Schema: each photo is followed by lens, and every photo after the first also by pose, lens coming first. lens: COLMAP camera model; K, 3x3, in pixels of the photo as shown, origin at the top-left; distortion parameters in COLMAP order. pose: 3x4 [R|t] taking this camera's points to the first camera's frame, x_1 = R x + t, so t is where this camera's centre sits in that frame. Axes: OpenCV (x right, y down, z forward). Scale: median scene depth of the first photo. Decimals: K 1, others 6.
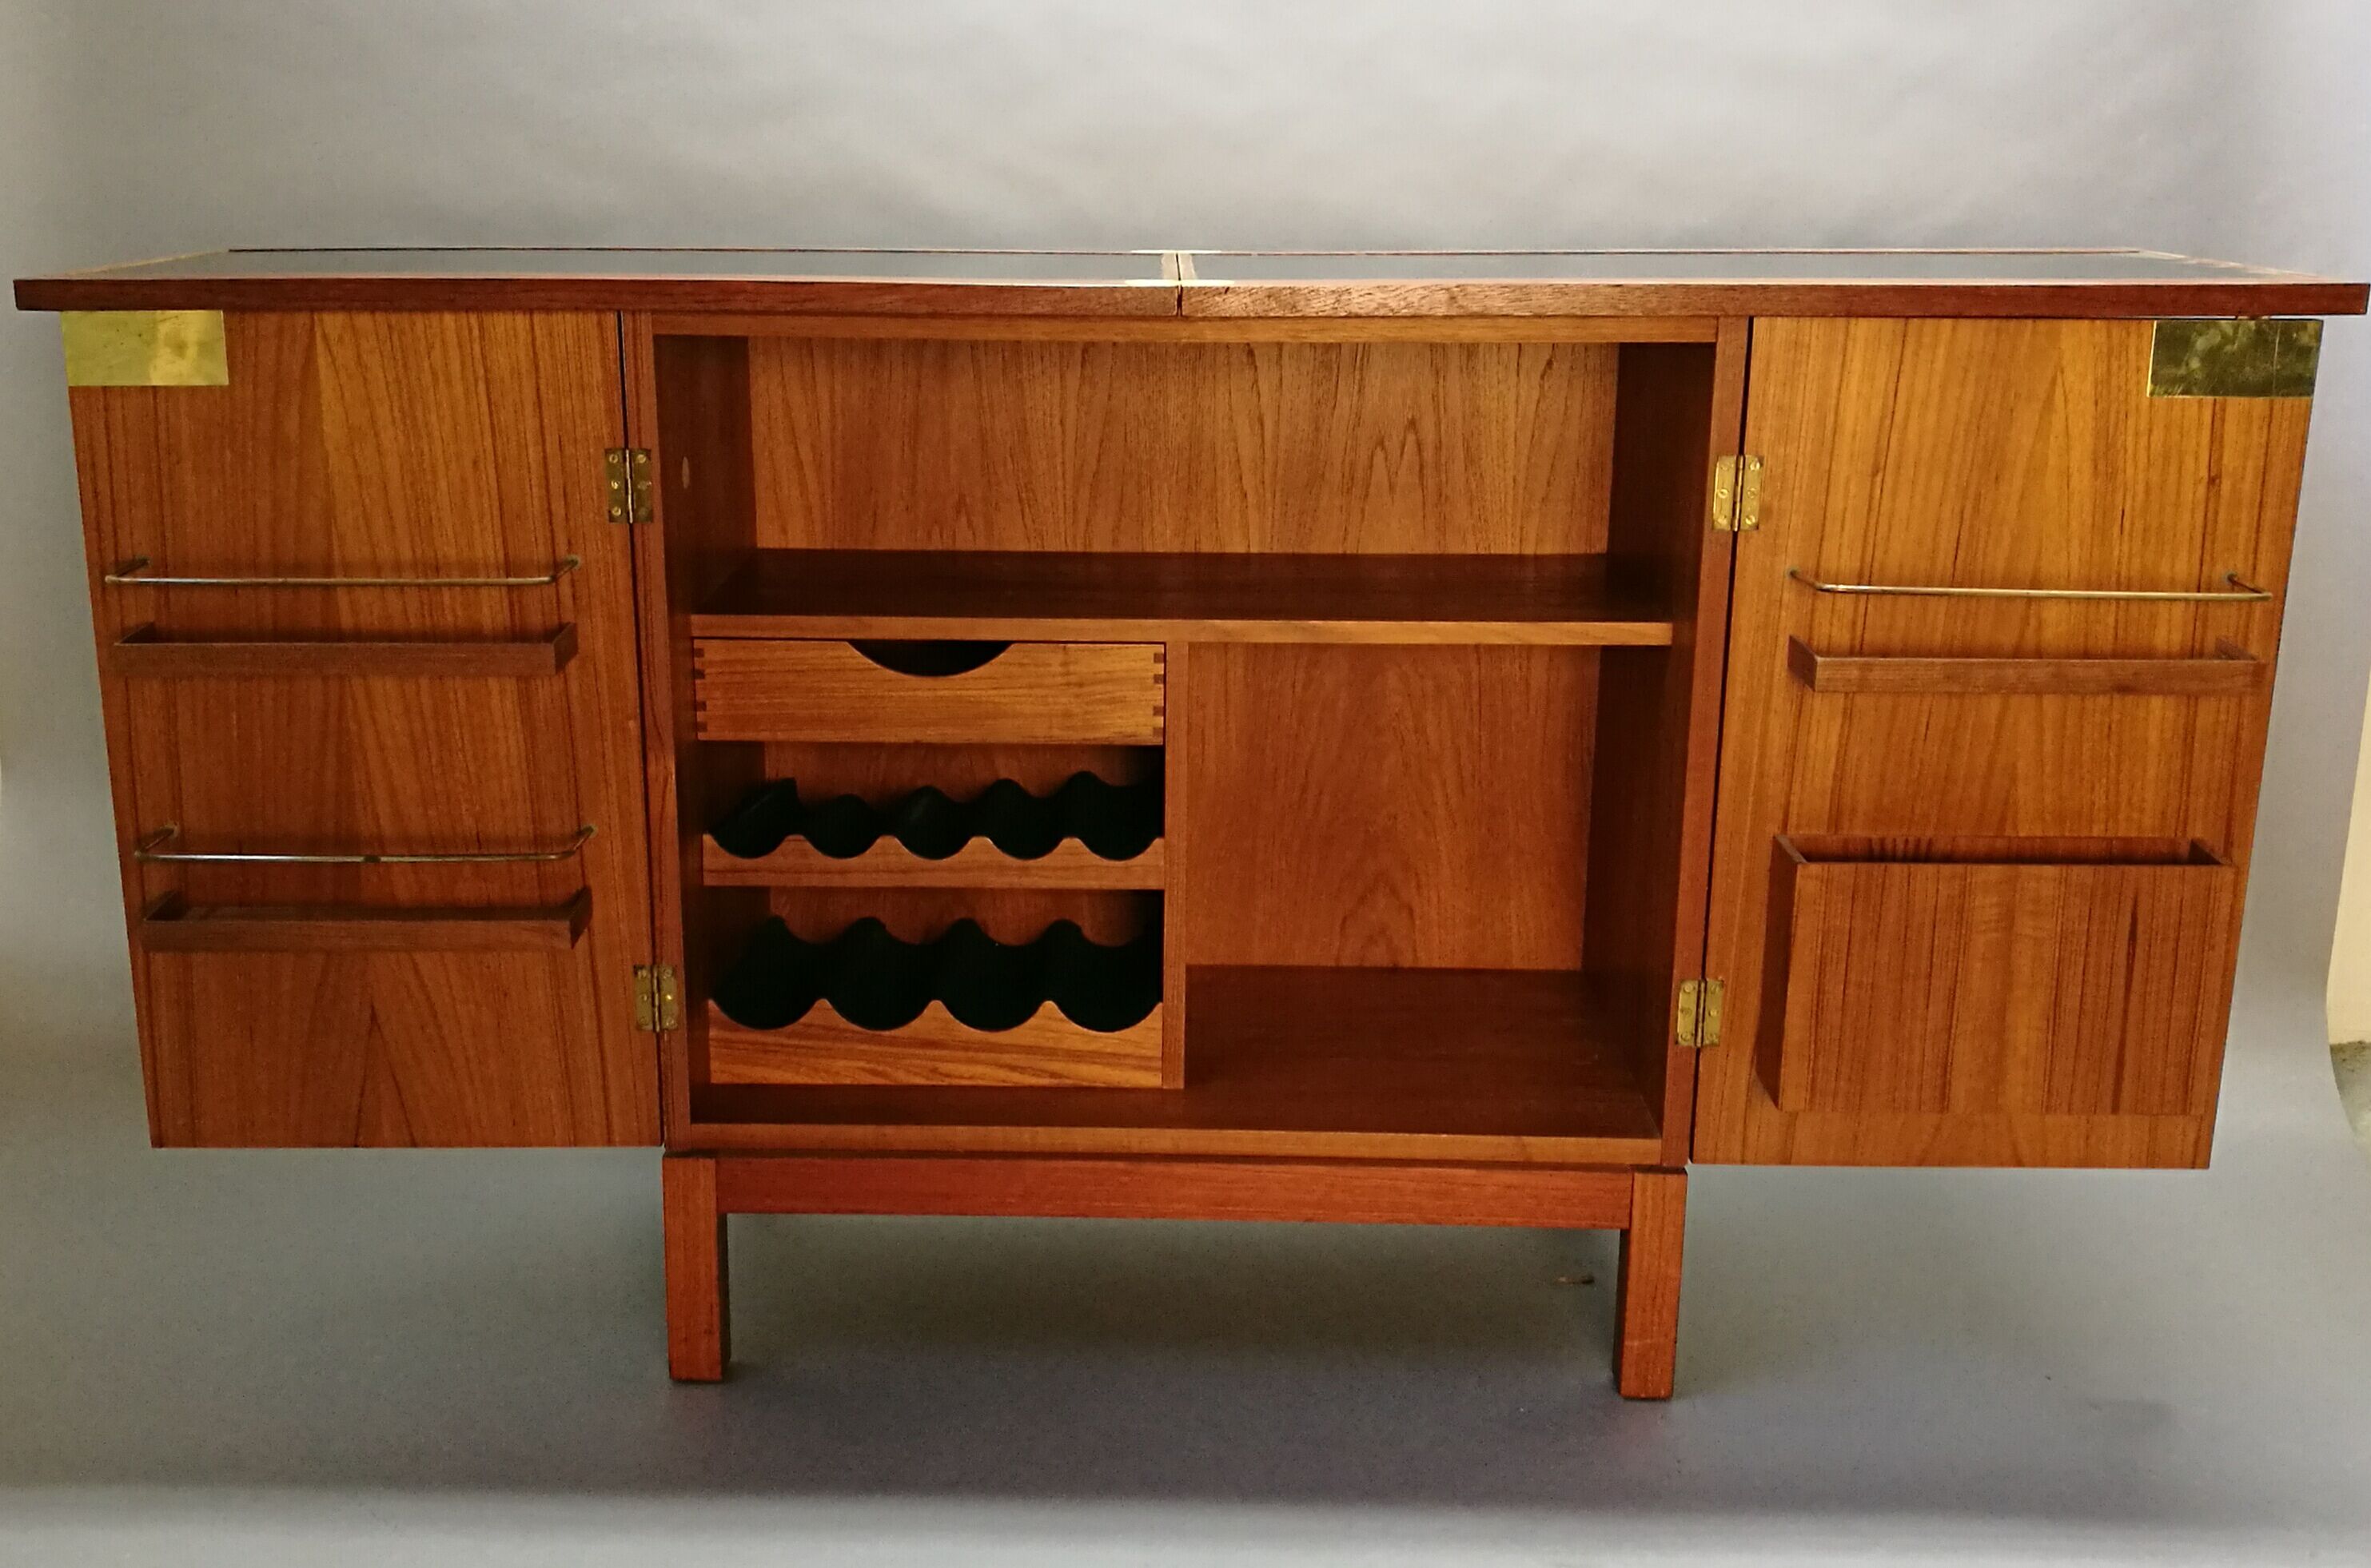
lens RADIAL K [[1908.8, 0, 1183.4], [0, 1908.8, 803.6], [0, 0, 1]] dist [0.007864, -0.067027]
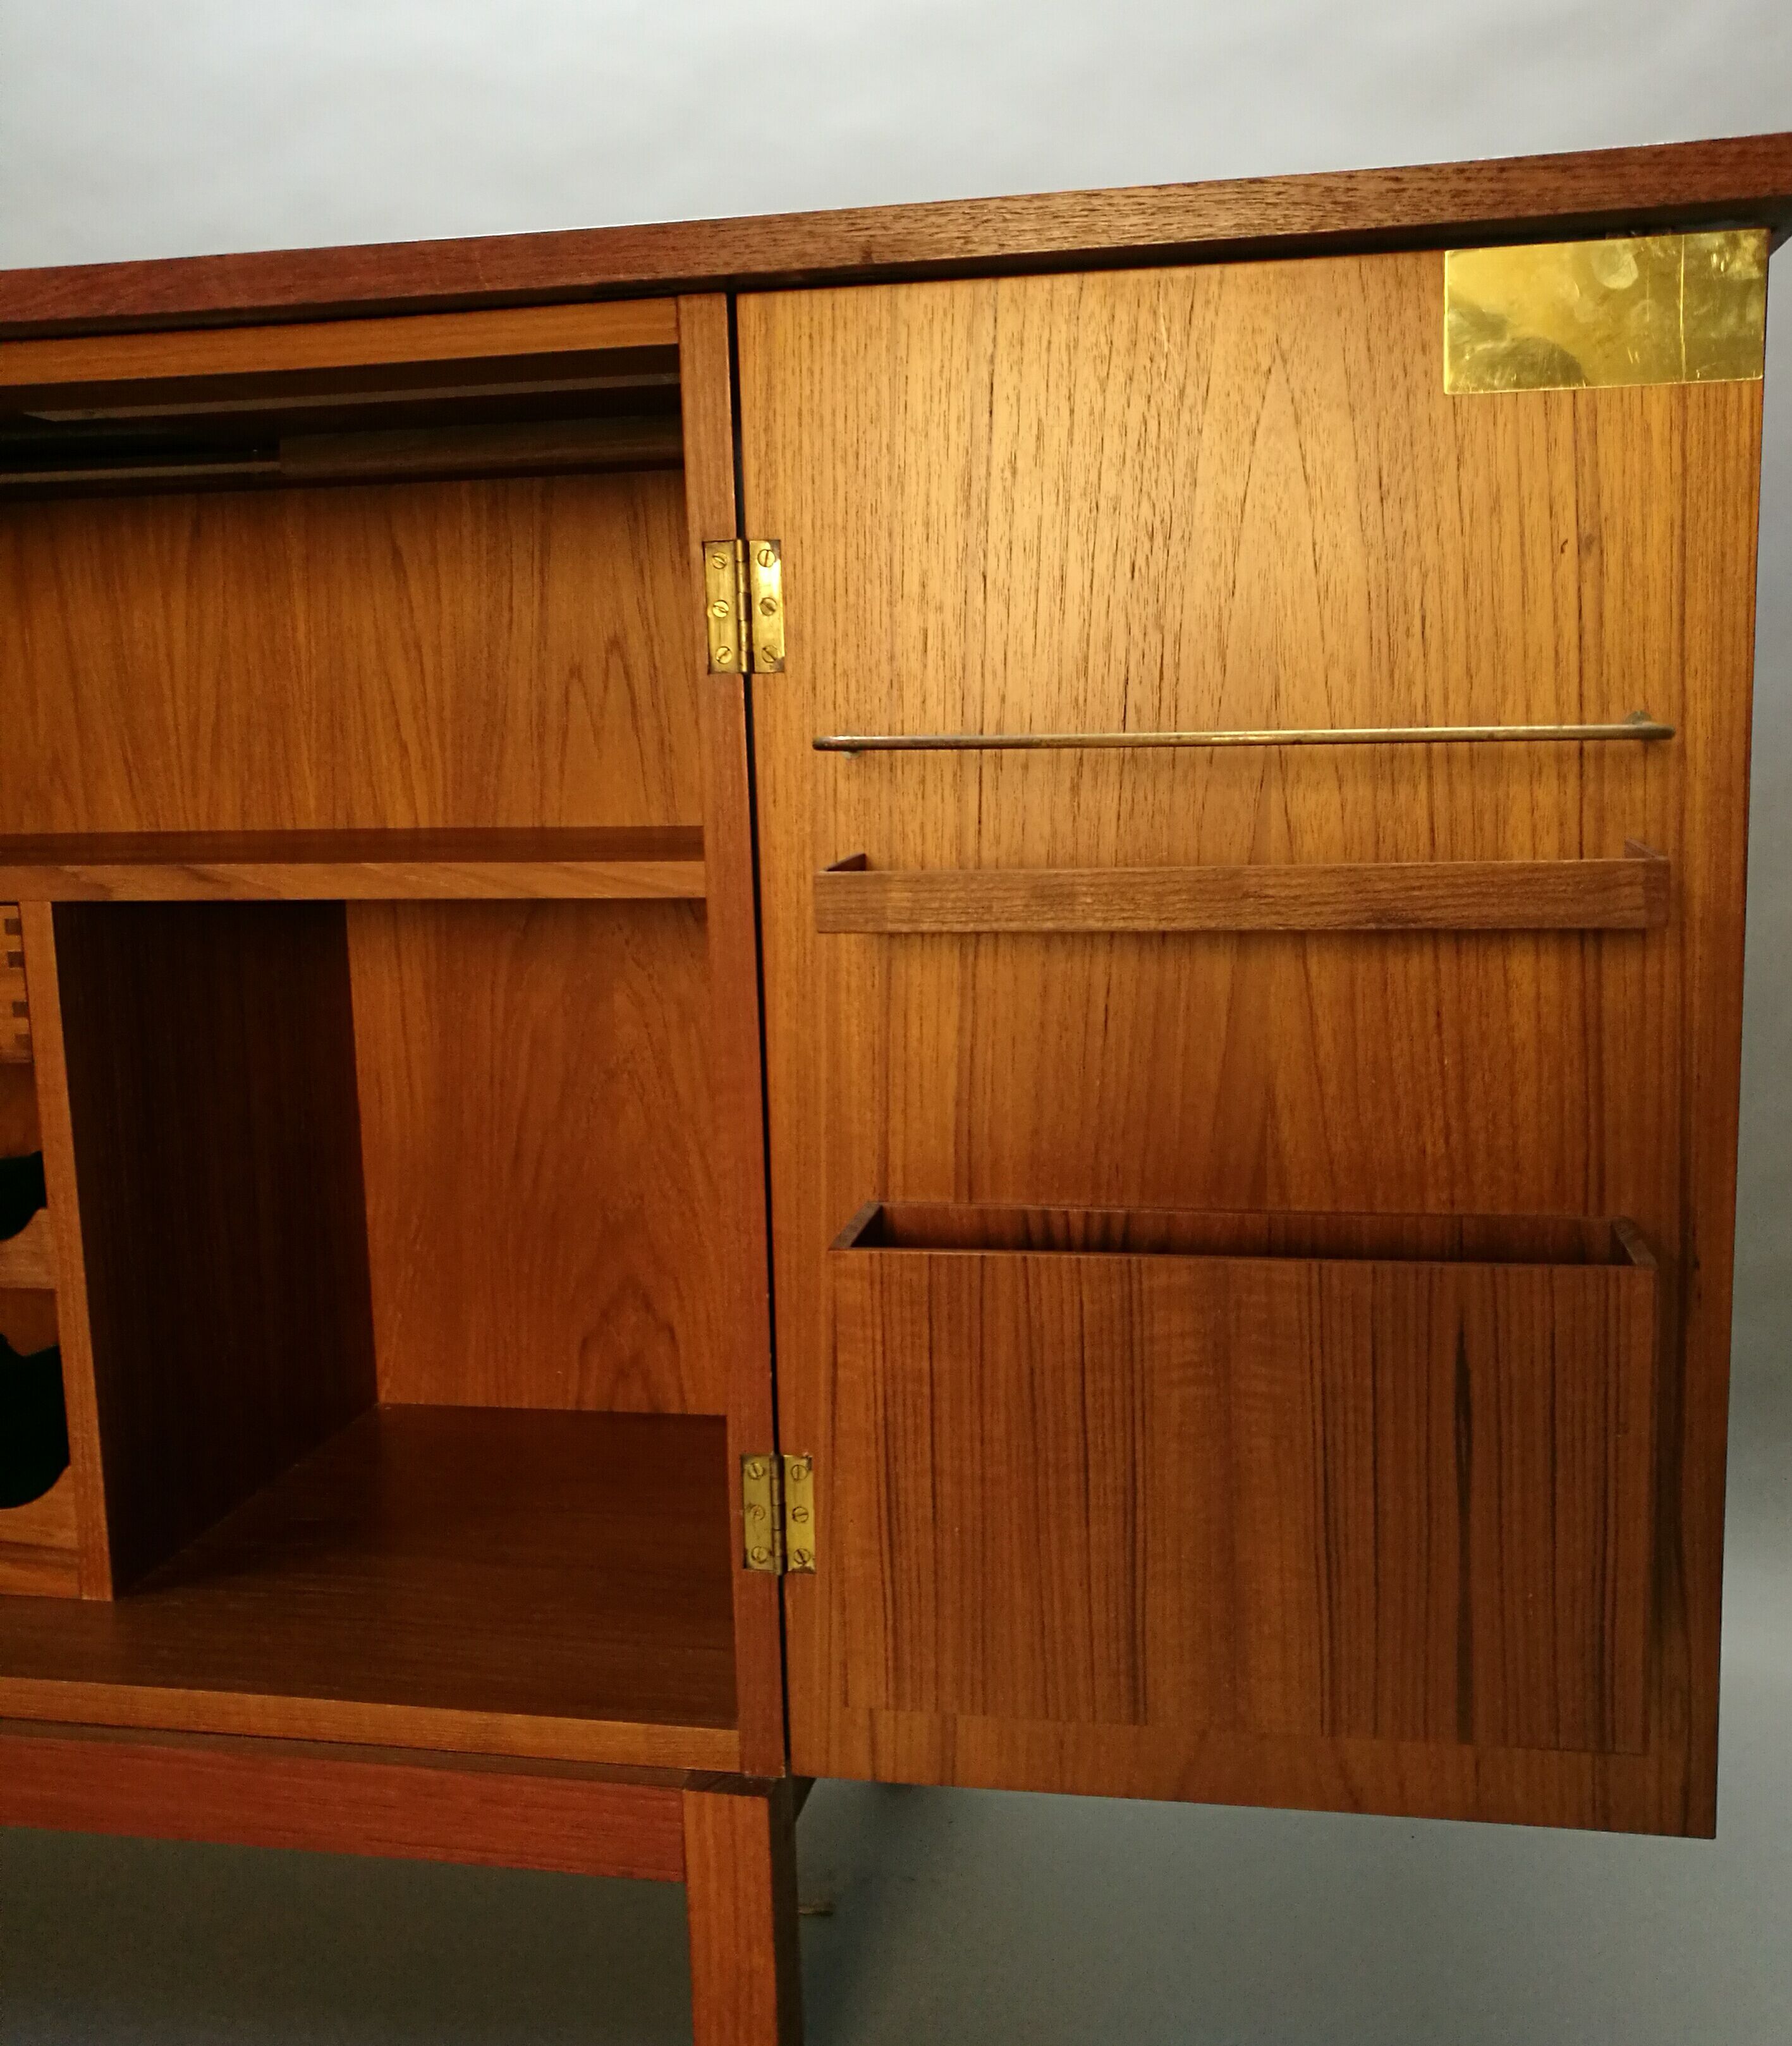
lens RADIAL K [[1782.0, 0, 893.5], [0, 1782.0, 1027.2], [0, 0, 1]] dist [-0.010252, -0.012592]
pose [[0.992476, 0.000017, -0.122439, 0.364012], [-0.014354, 0.993121, -0.116208, 0.024350], [0.121594, 0.117091, 0.985649, 0.441307]]
